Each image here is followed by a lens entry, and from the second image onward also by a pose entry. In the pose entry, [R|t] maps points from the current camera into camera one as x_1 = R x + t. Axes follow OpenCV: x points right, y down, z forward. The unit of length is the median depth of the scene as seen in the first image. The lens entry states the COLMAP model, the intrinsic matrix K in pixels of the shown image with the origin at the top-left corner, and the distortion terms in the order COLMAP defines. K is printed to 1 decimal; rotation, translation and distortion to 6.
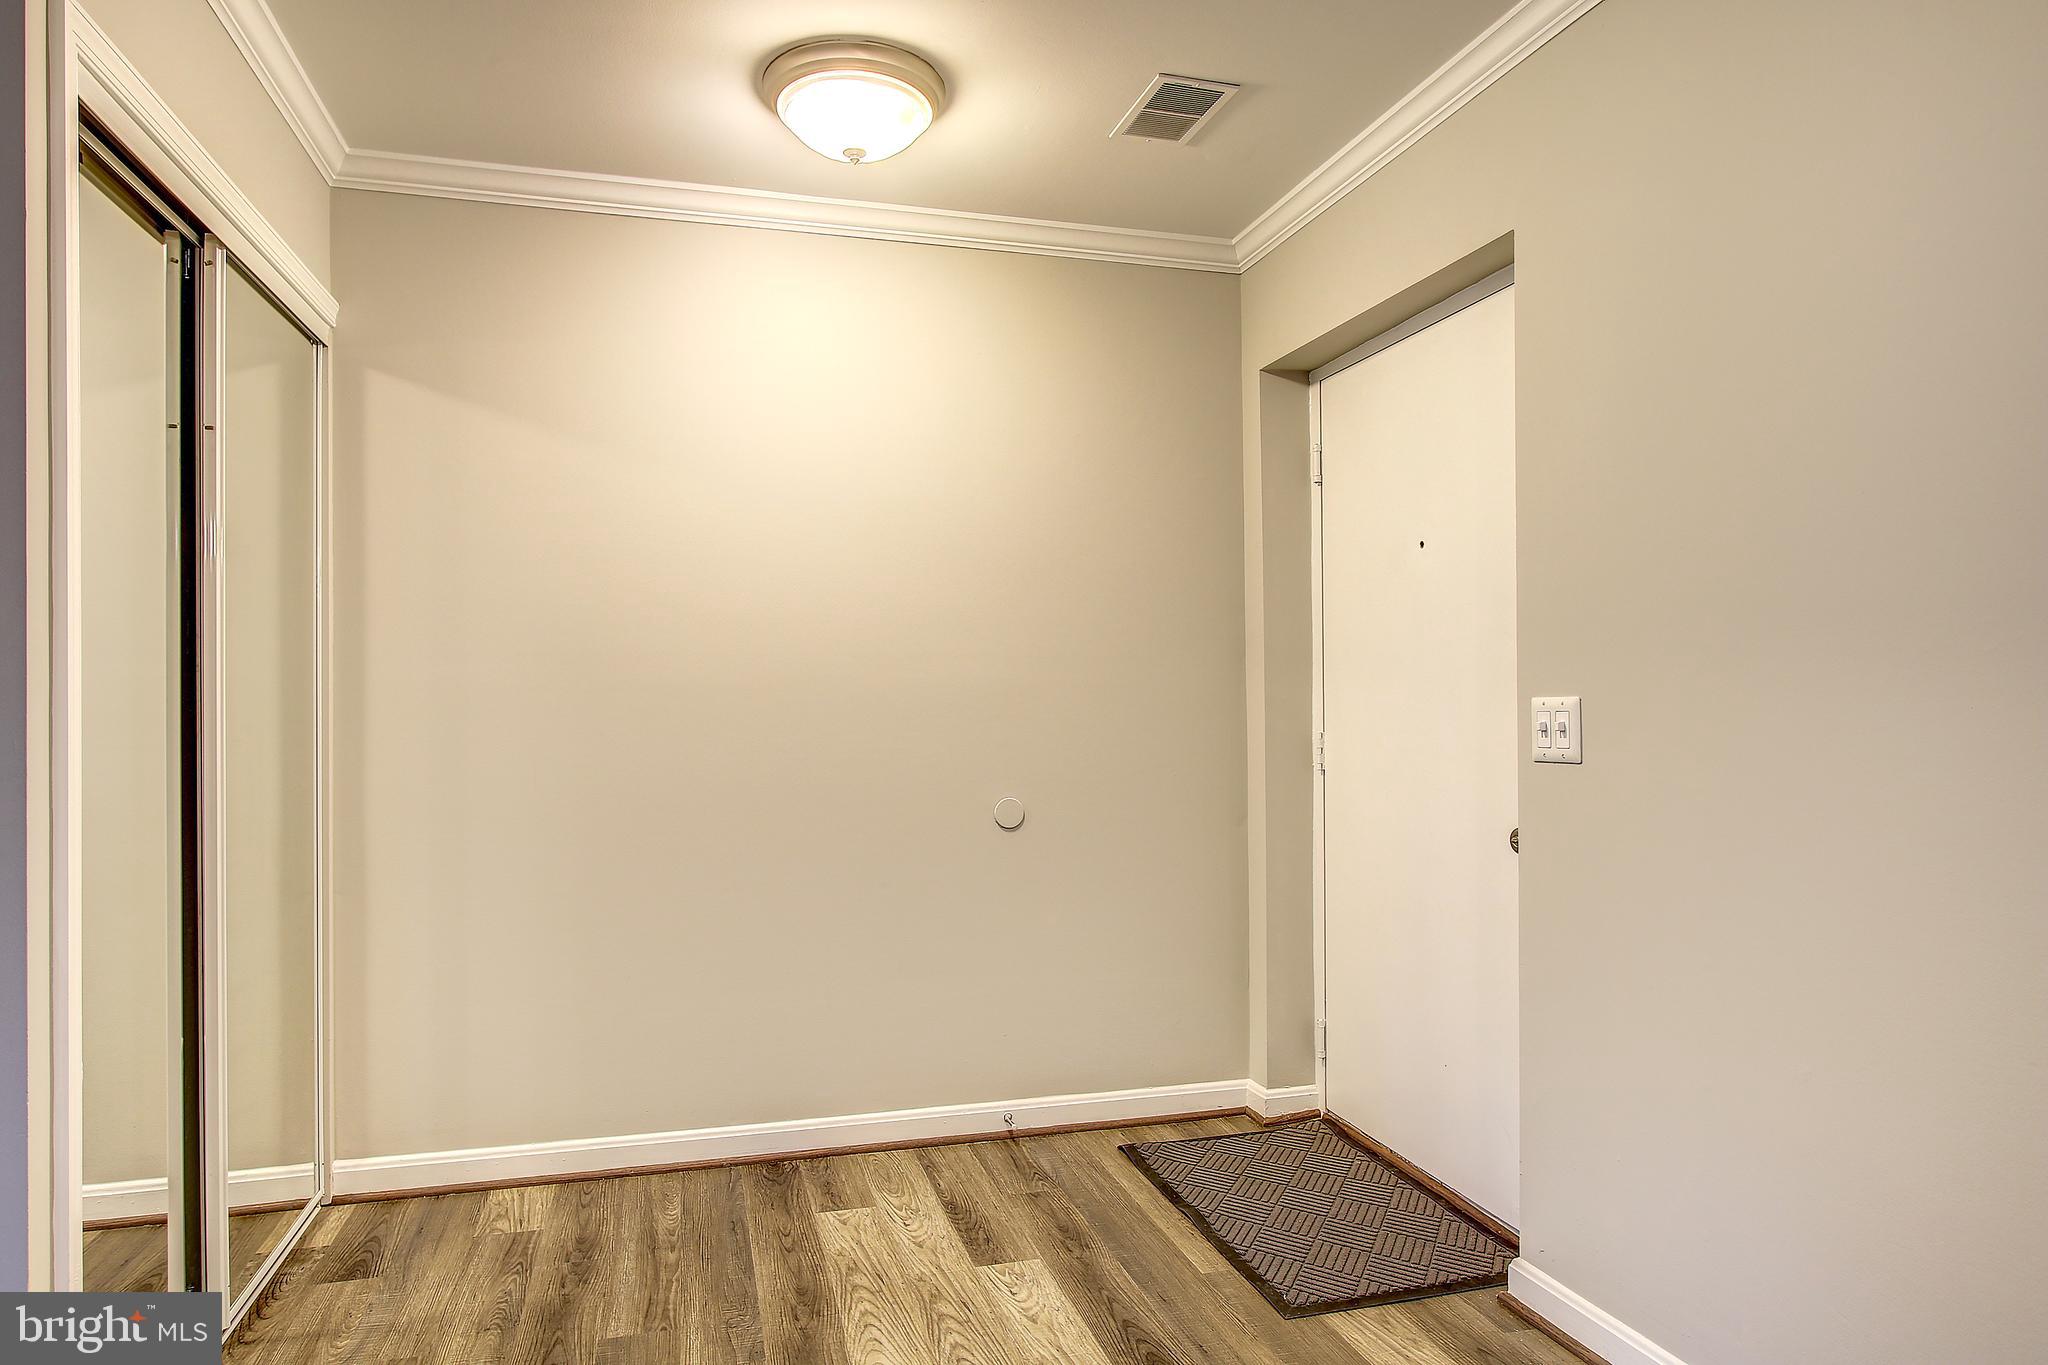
lens RADIAL K [[1184.7, 0, 997.5], [0, 1184.7, 692.6], [0, 0, 1]] dist [-0.017166, -0.001296]
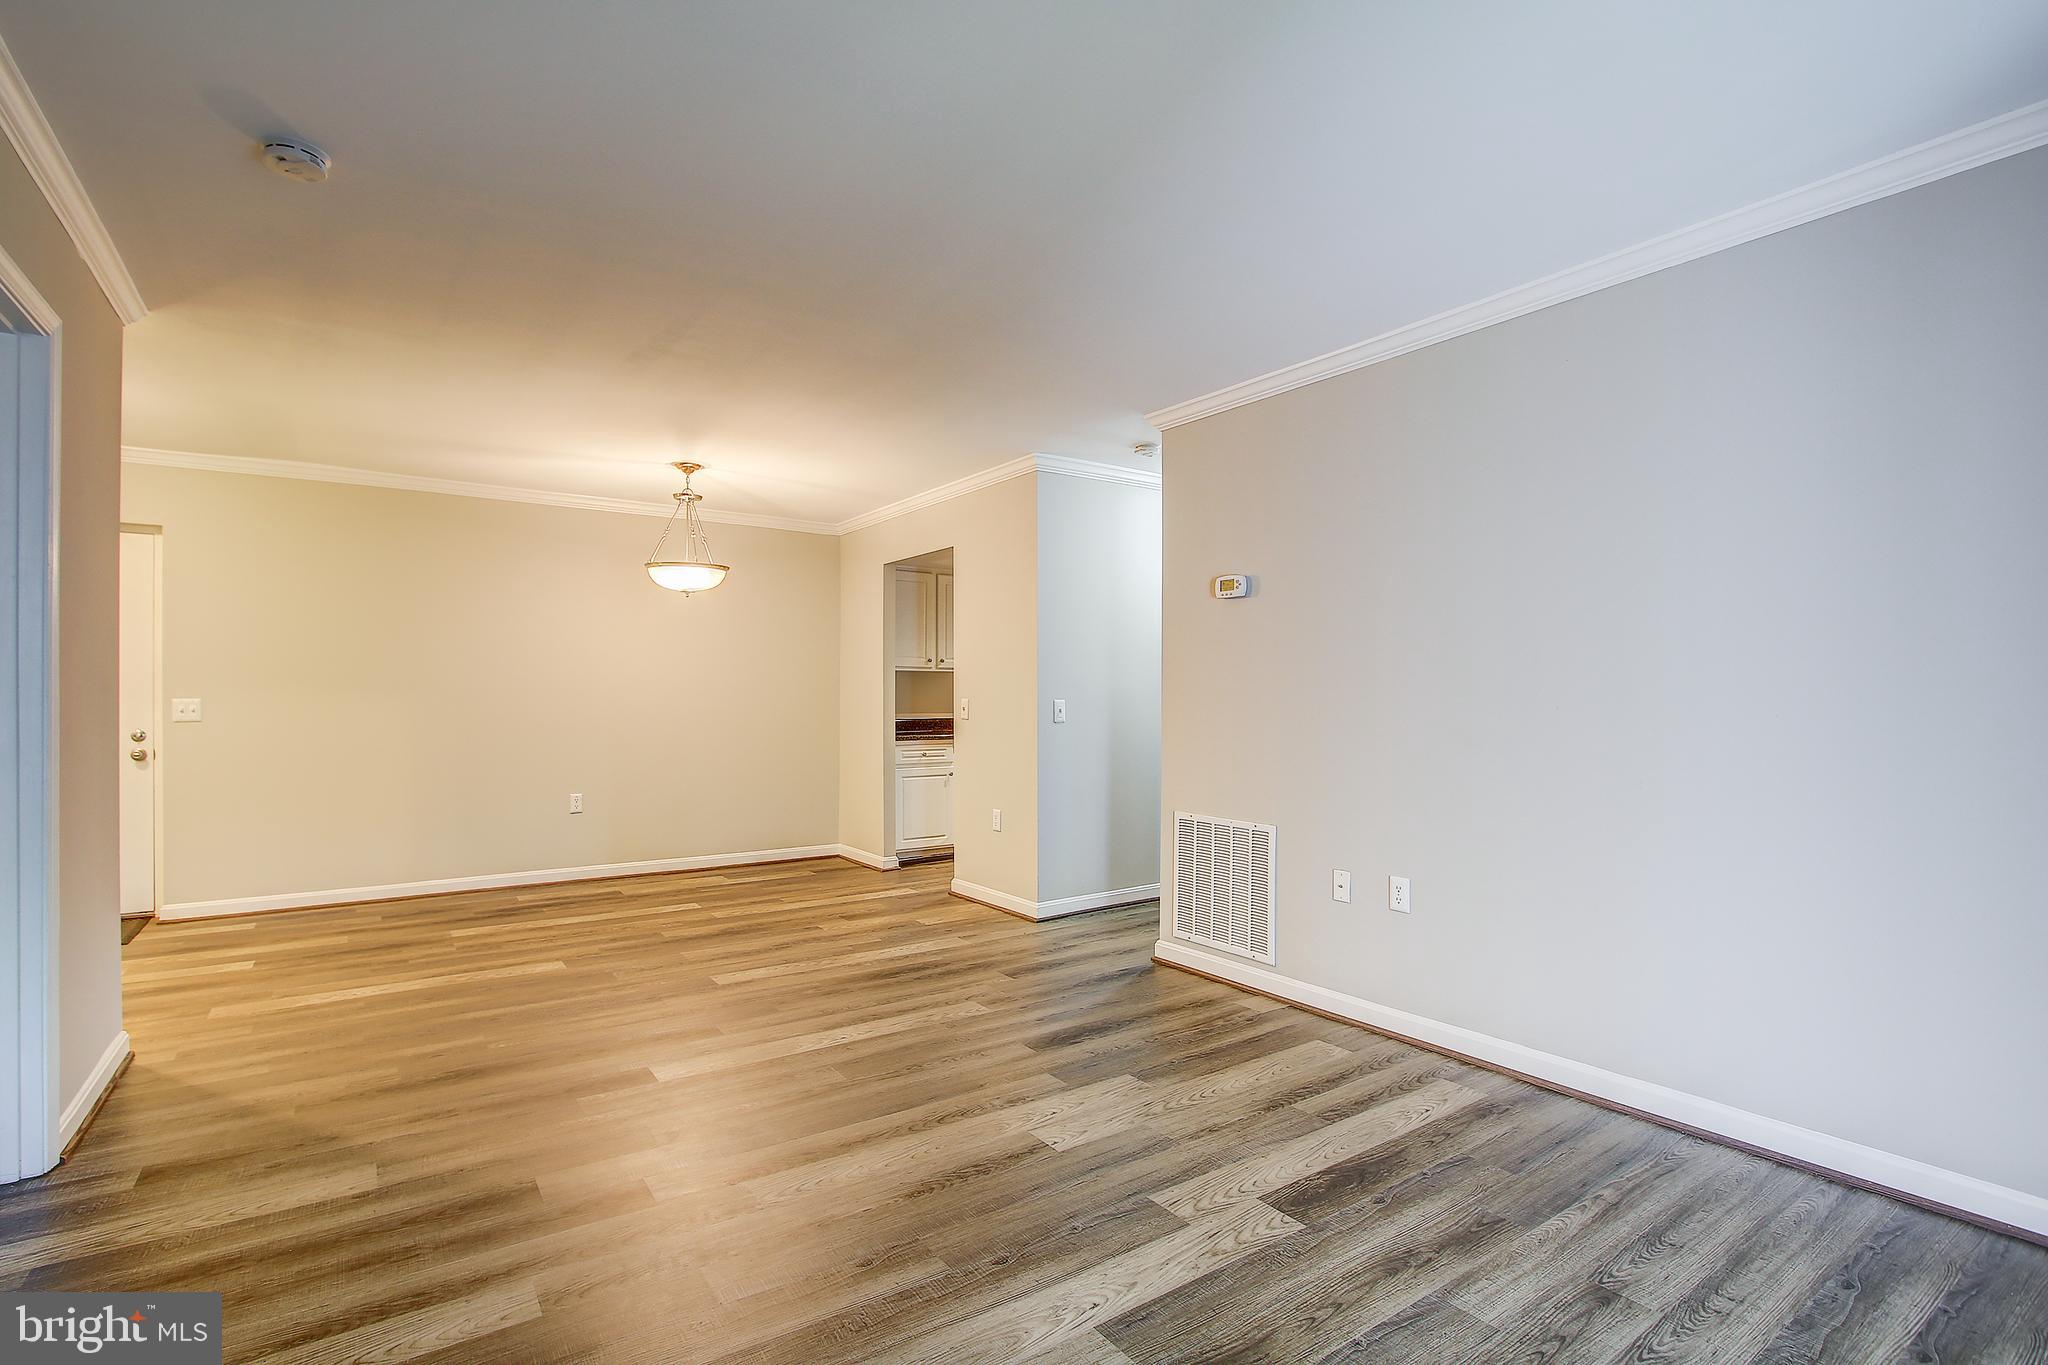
lens RADIAL K [[951.0, 0, 989.5], [0, 951.0, 694.7], [0, 0, 1]] dist [-0.019042, 0.004372]
pose [[-0.321864, 0.006616, 0.946763, -1.907522], [-0.003128, 0.999963, -0.008051, 0.004886], [-0.946781, -0.005553, -0.321832, -0.084915]]
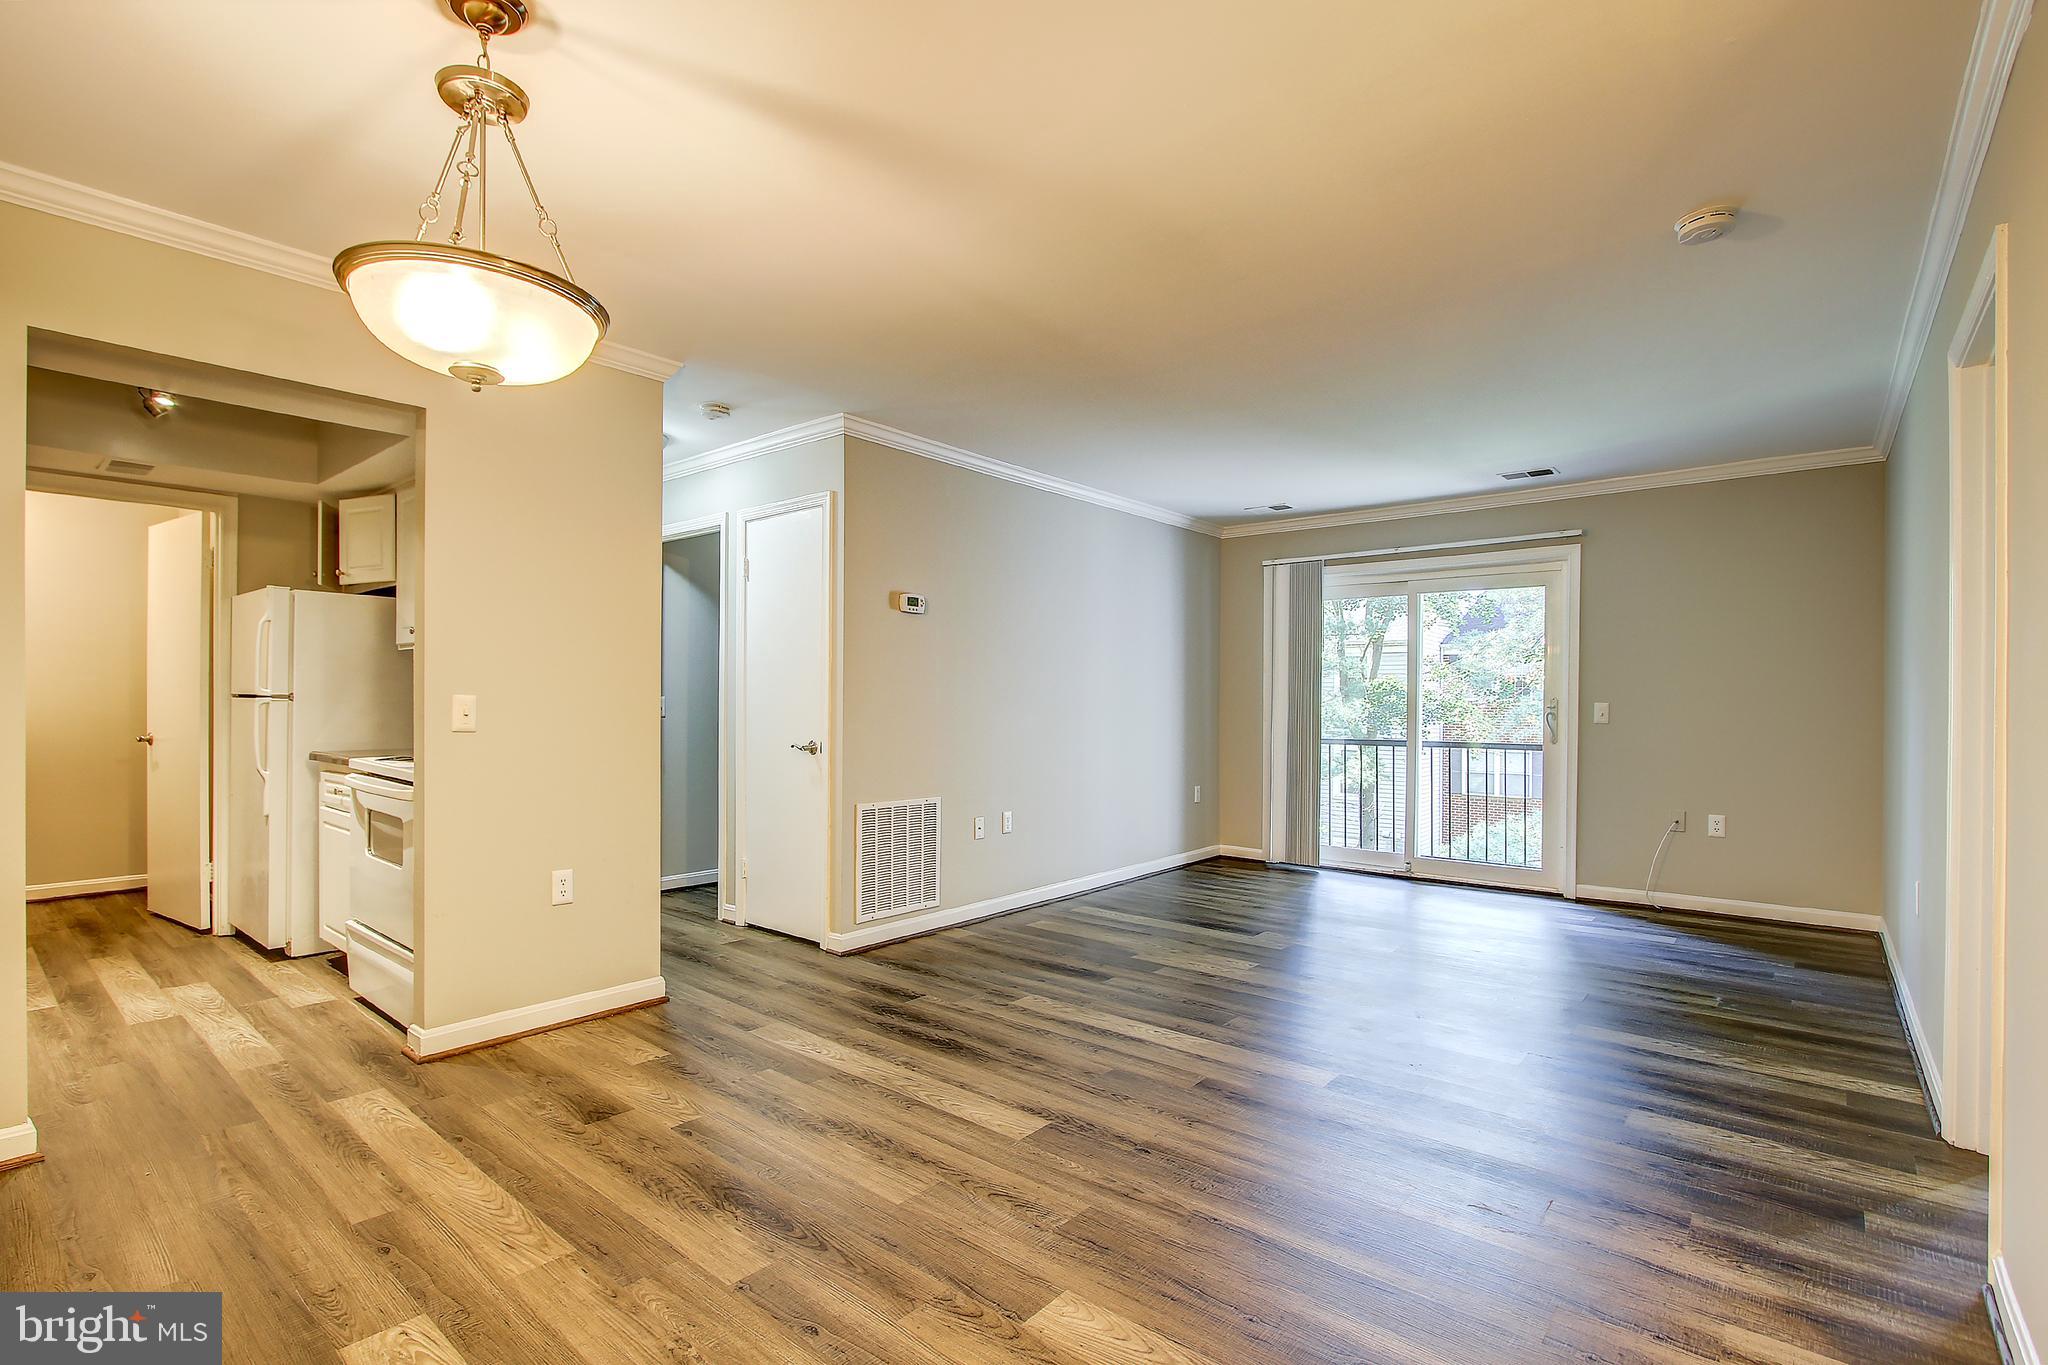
lens RADIAL K [[951.0, 0, 975.3], [0, 951.0, 709.0], [0, 0, 1]] dist [-0.019042, 0.004372]
pose [[-0.834330, 0.003833, -0.551252, 0.254769], [-0.000506, 0.999970, 0.007720, 0.003707], [0.551265, 0.006720, -0.834303, 0.624487]]
